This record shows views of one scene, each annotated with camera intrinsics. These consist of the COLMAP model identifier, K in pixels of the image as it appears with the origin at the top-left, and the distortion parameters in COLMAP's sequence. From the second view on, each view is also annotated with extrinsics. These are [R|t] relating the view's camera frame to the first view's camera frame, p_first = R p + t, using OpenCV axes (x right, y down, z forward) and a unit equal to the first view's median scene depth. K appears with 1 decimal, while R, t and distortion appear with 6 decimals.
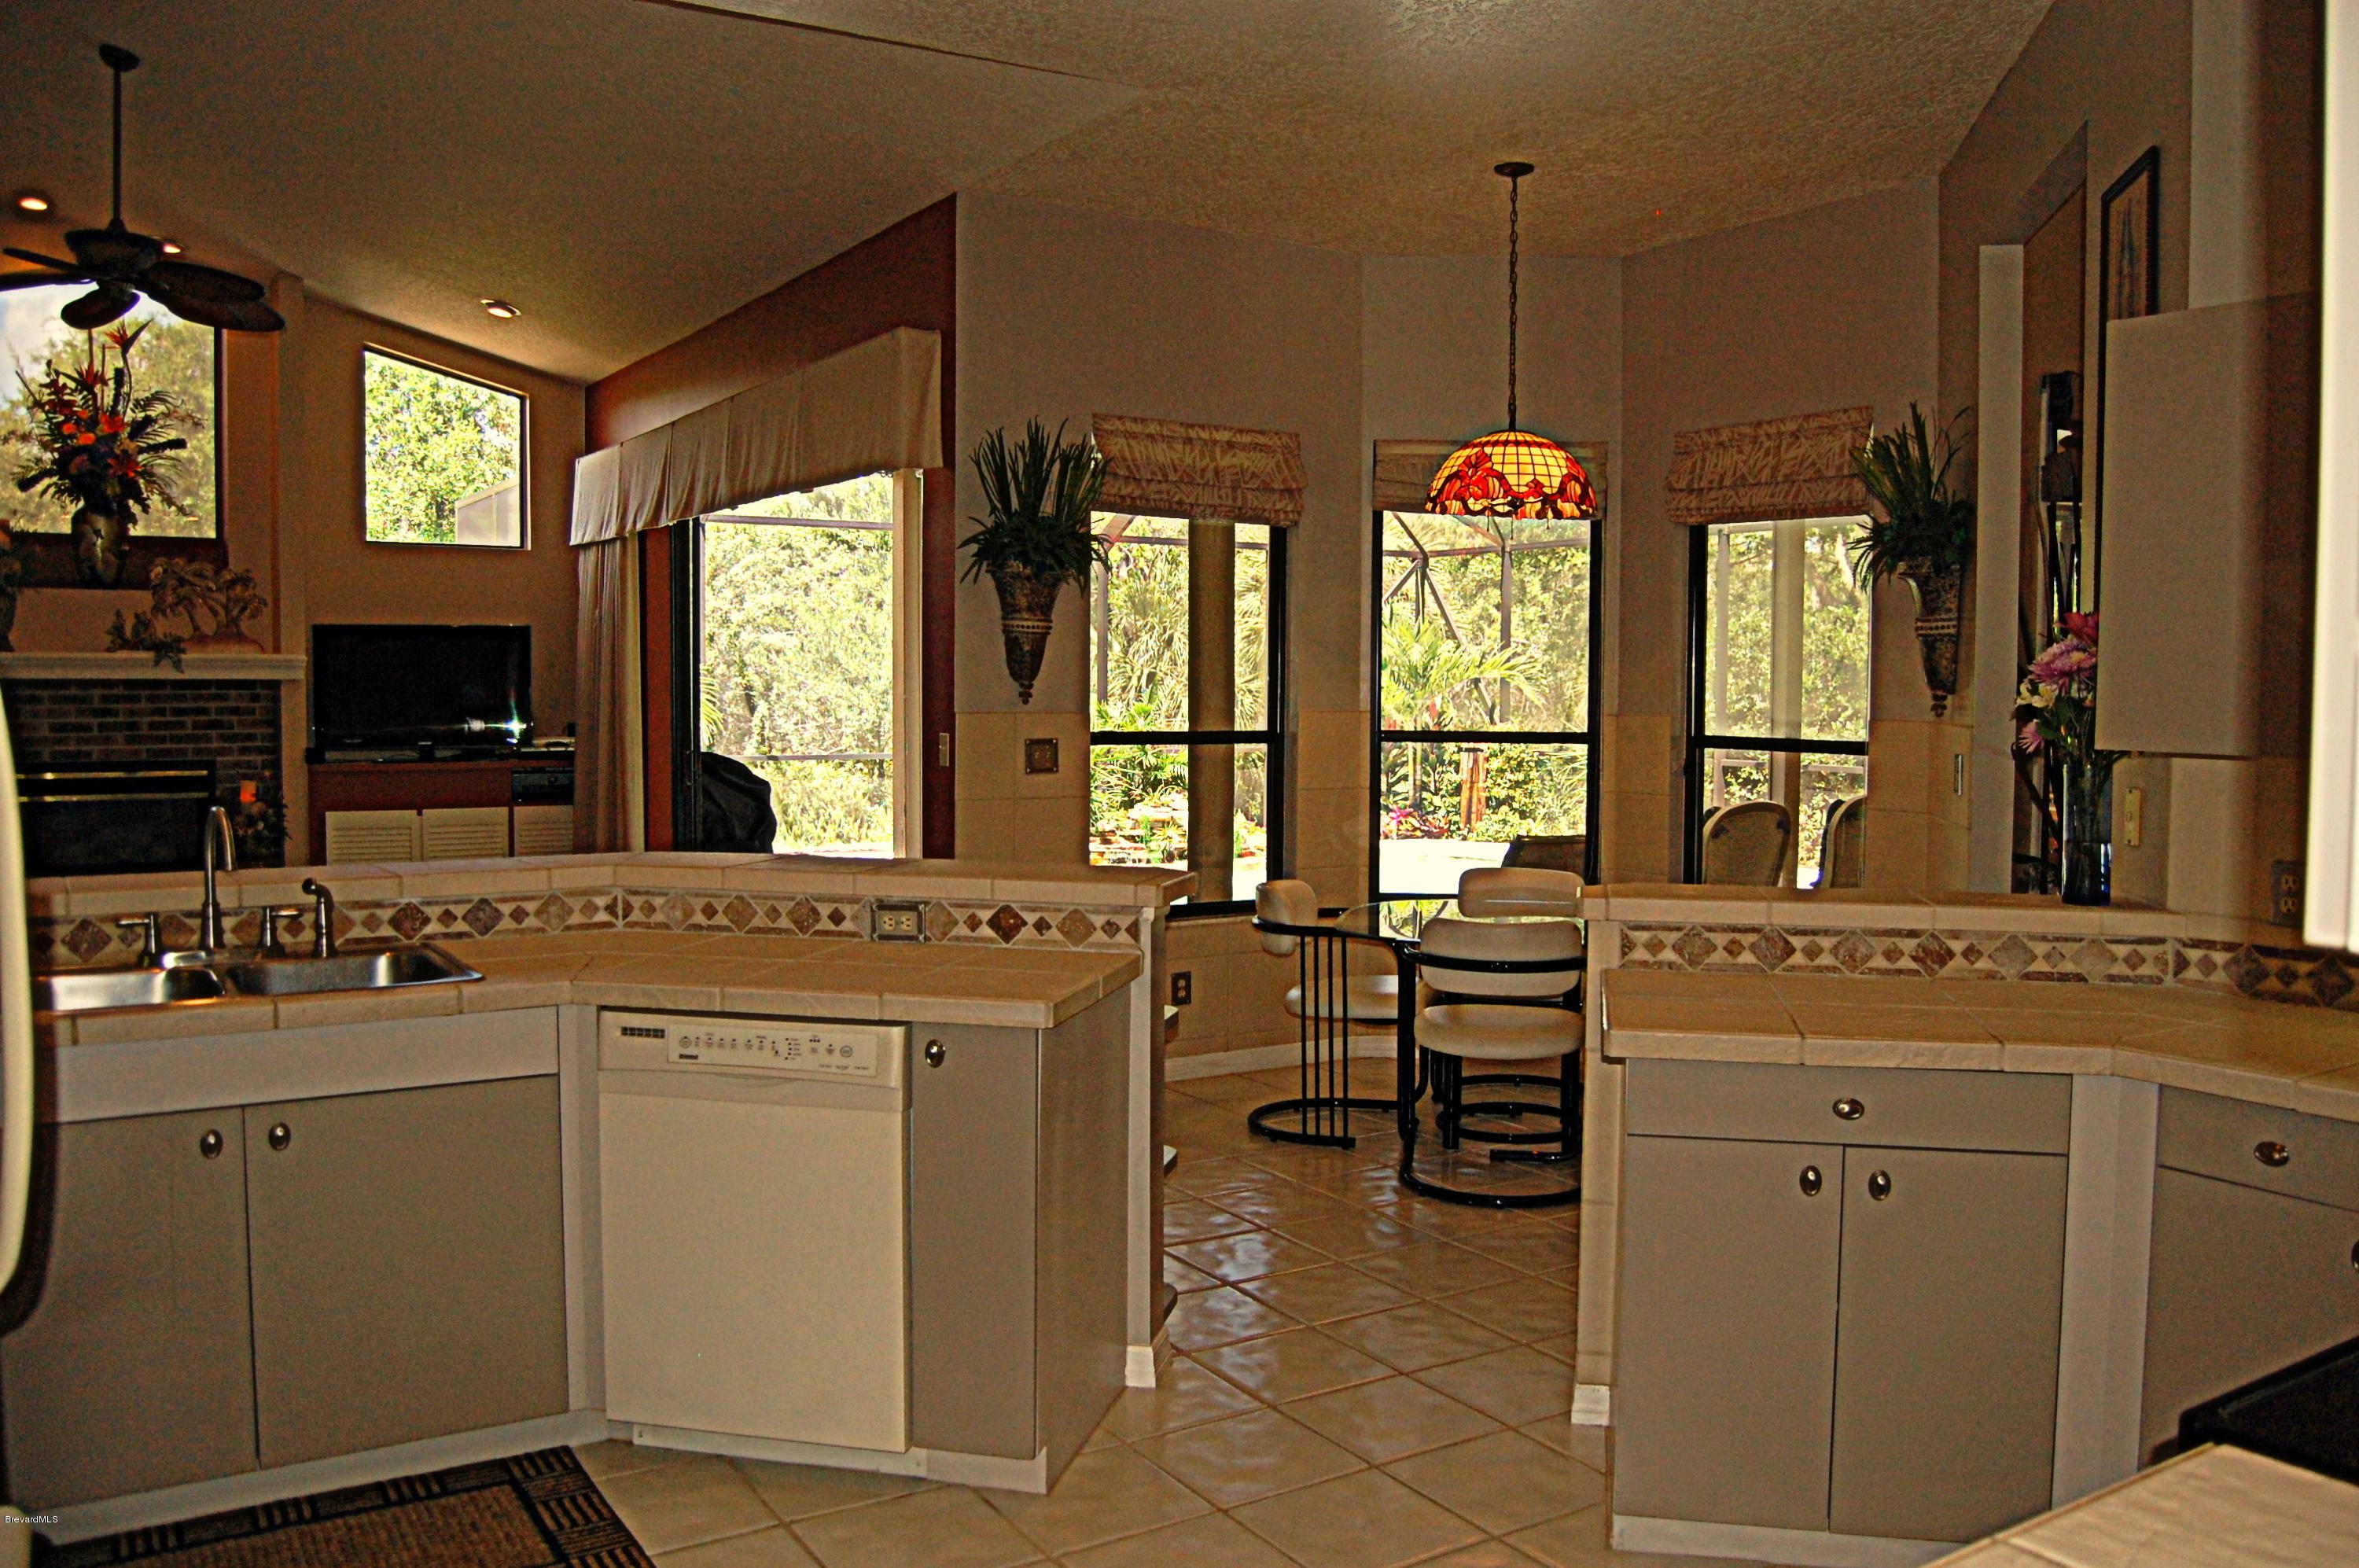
lens RADIAL K [[1851.0, 0, 1213.1], [0, 1851.0, 778.8], [0, 0, 1]] dist [-0.091789, 0.037467]
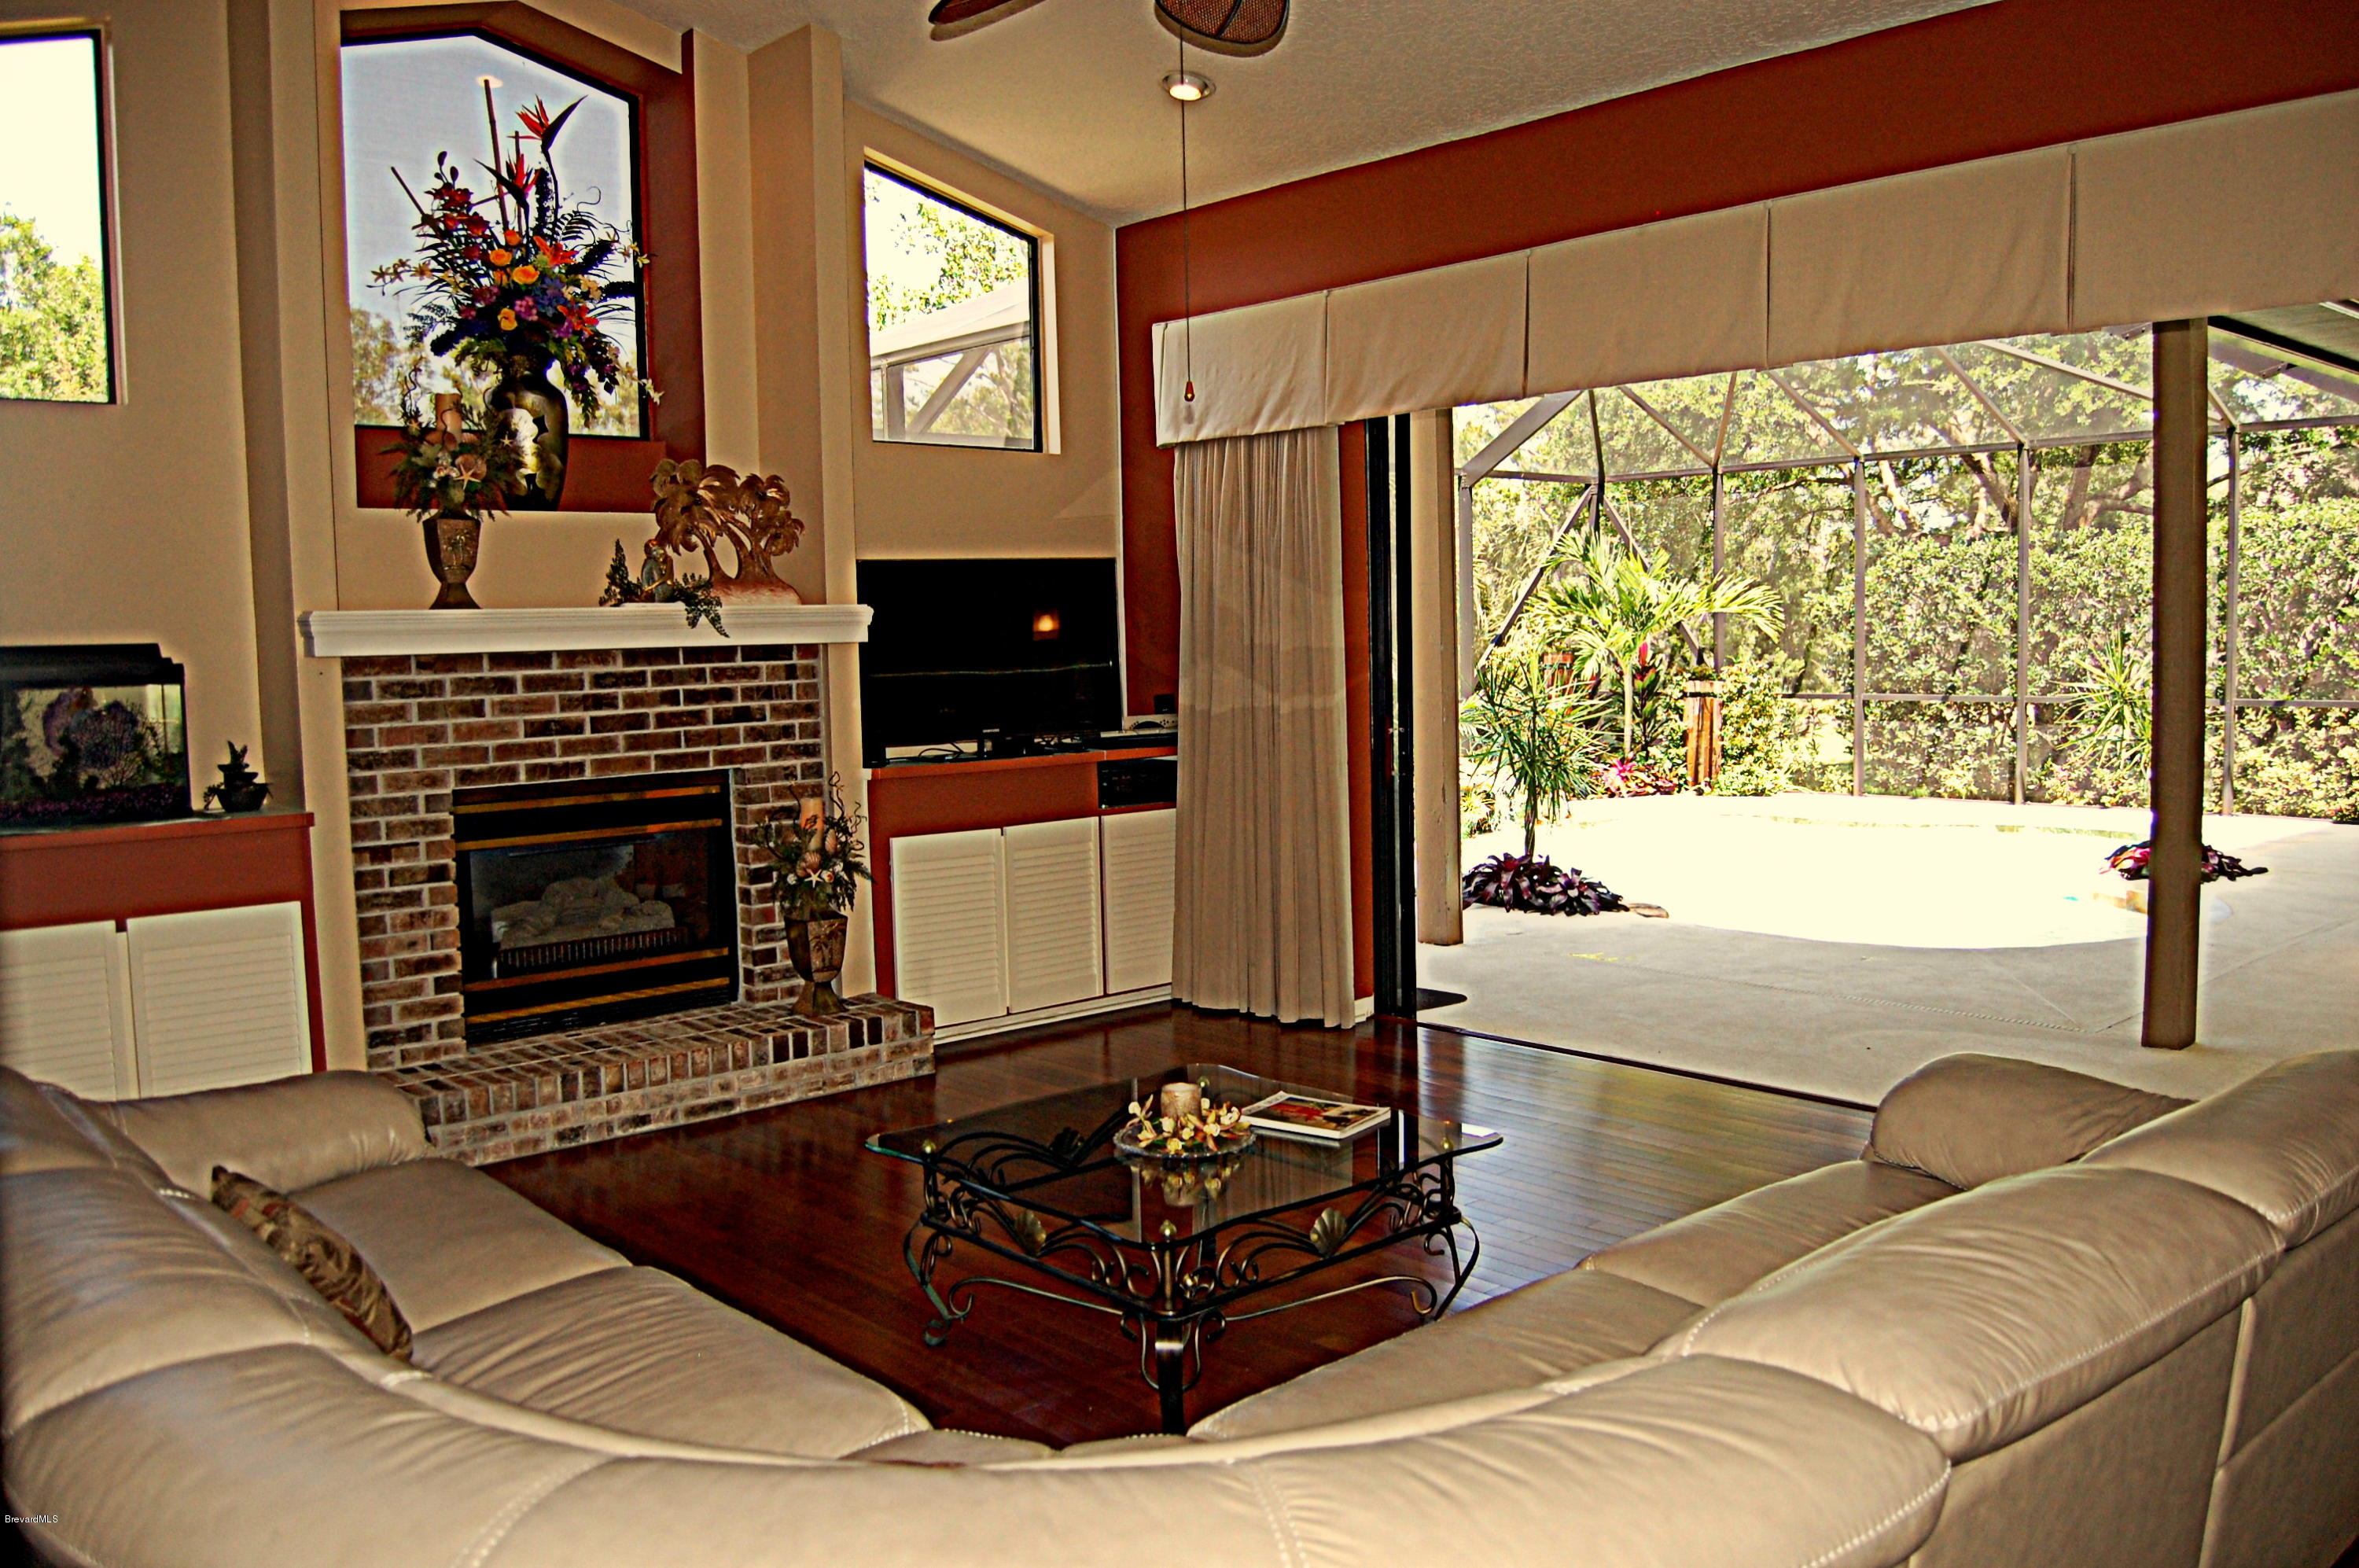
lens RADIAL K [[1851.0, 0, 1196.9], [0, 1851.0, 792.2], [0, 0, 1]] dist [-0.091789, 0.037467]
pose [[0.985605, -0.043037, 0.163493, -0.501384], [0.037555, 0.998629, 0.036476, -0.019956], [-0.164839, -0.029811, 0.985870, 0.312889]]
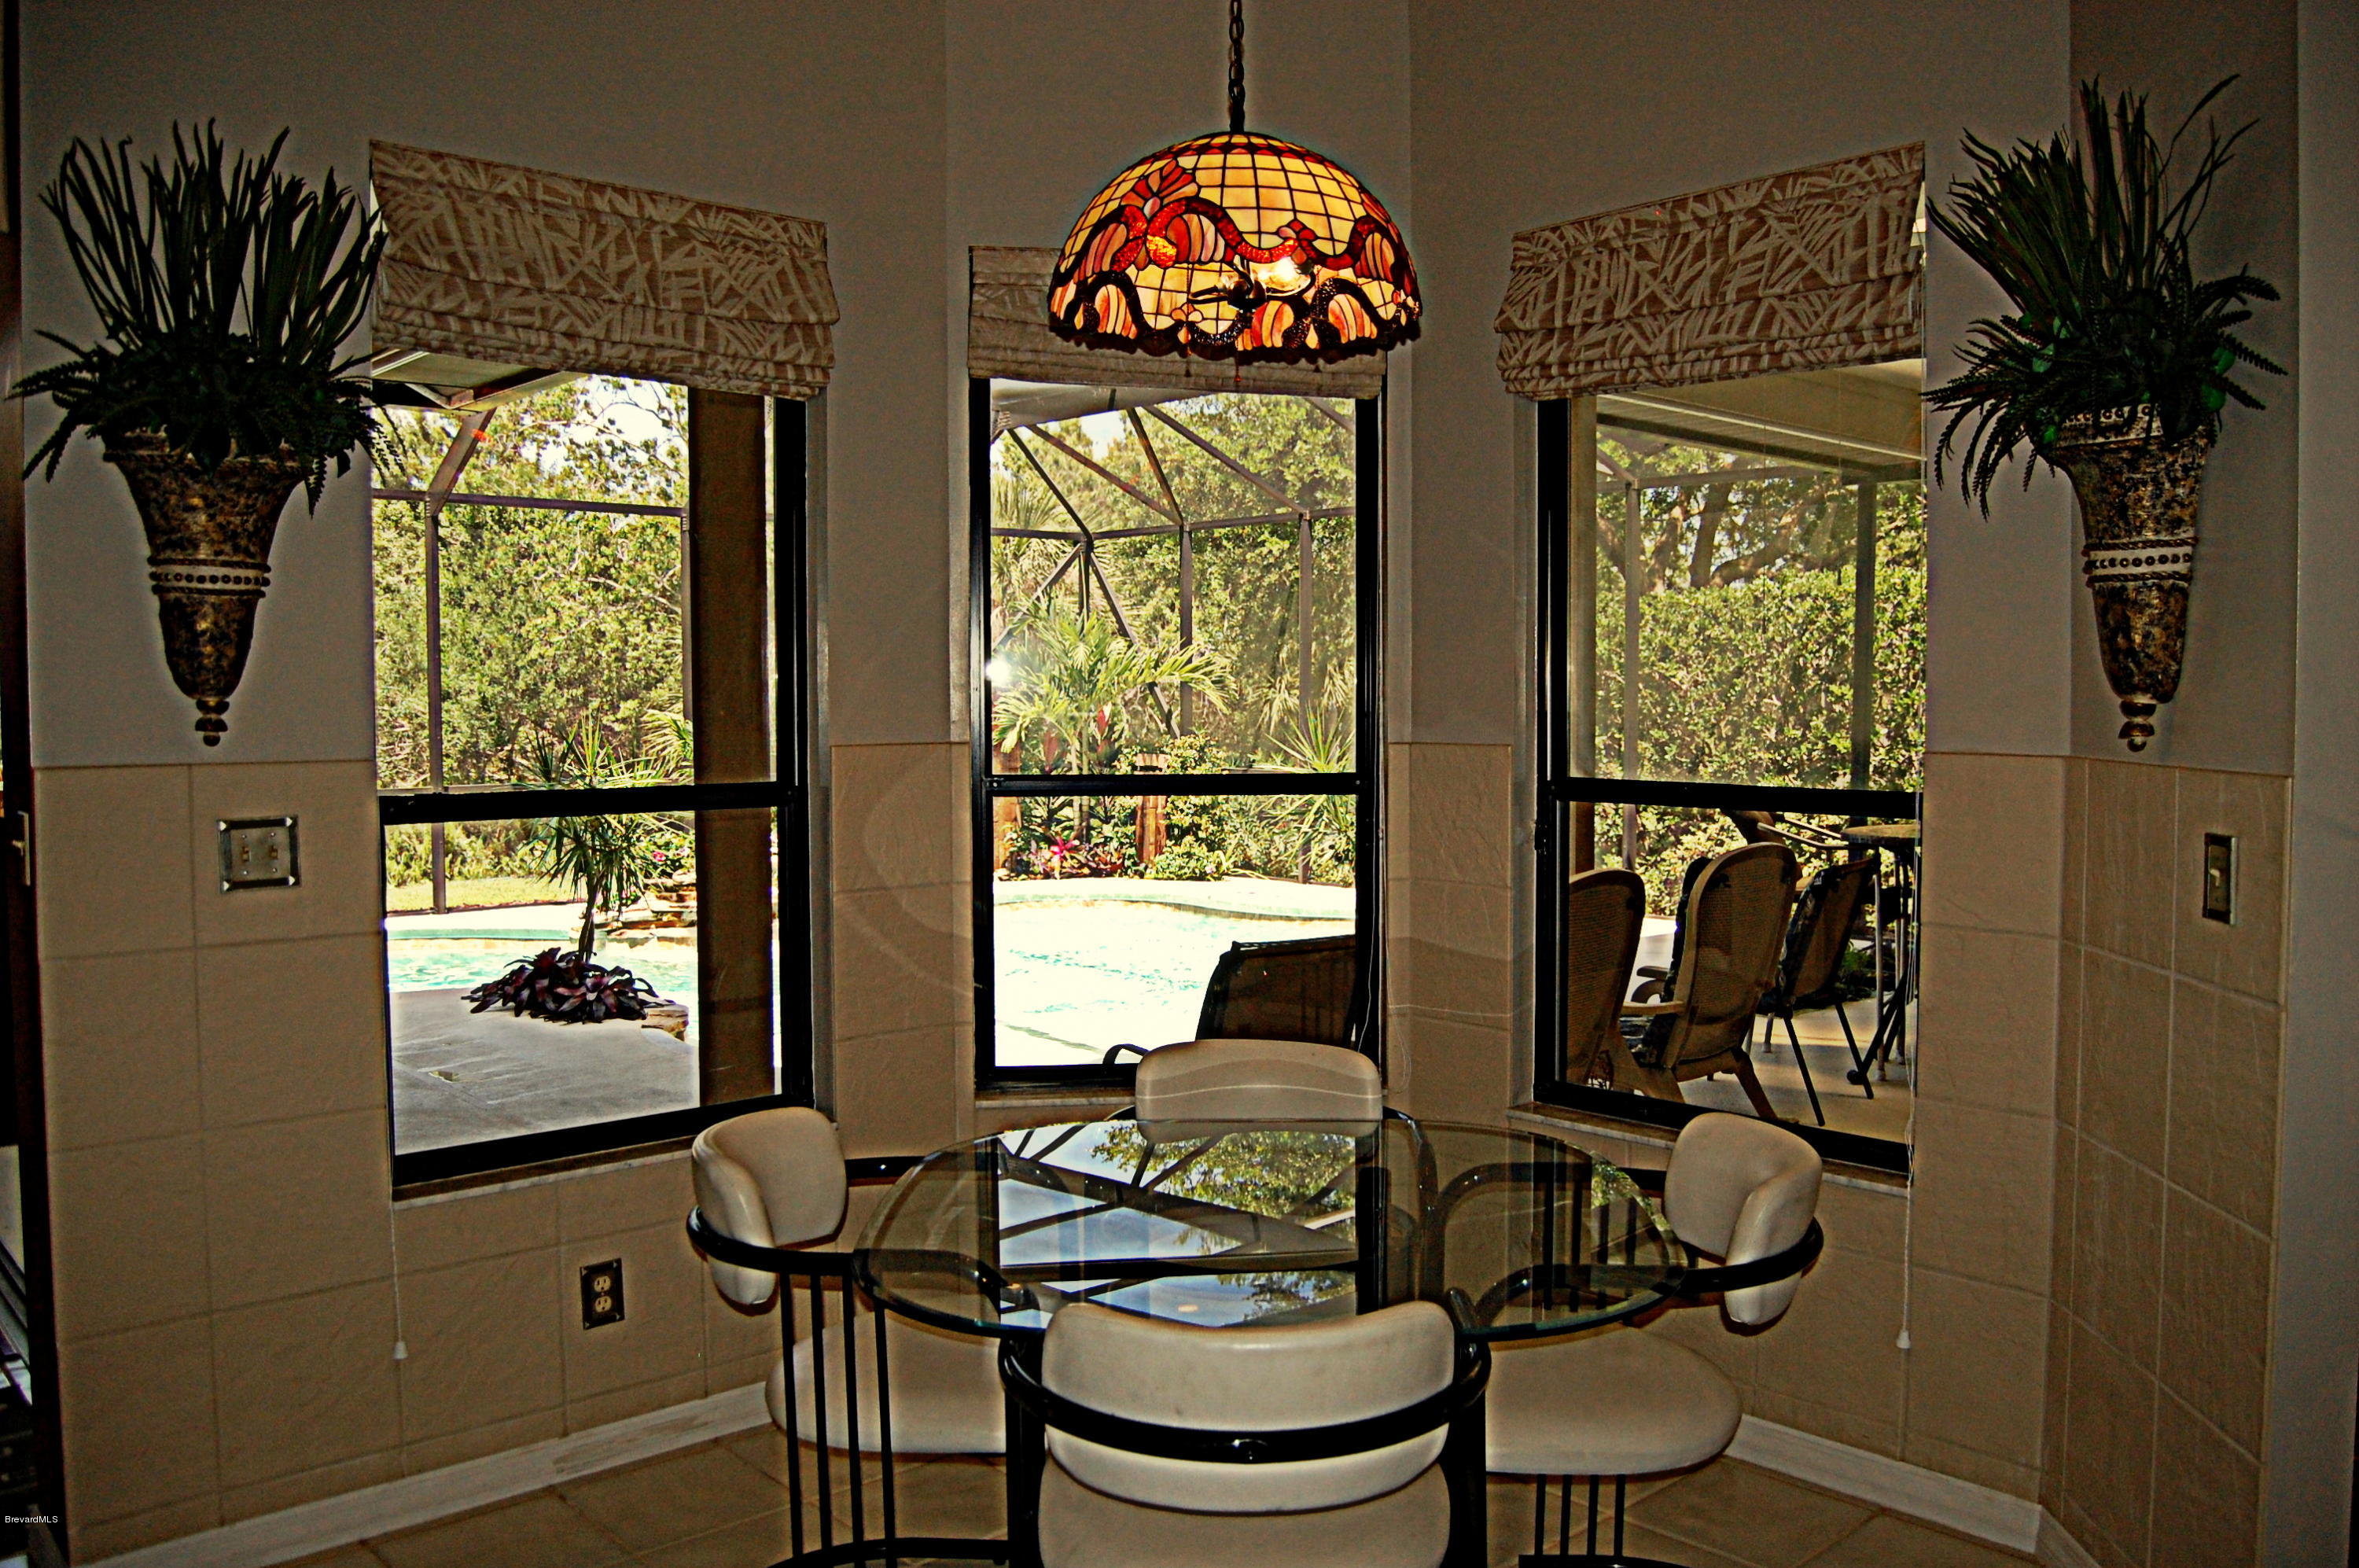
lens RADIAL K [[1851.0, 0, 1196.6], [0, 1851.0, 776.6], [0, 0, 1]] dist [-0.091789, 0.037467]
pose [[0.986049, -0.017365, 0.165548, 0.047143], [0.018122, 0.999831, -0.003059, -0.018347], [-0.165467, 0.006016, 0.986197, 0.350832]]
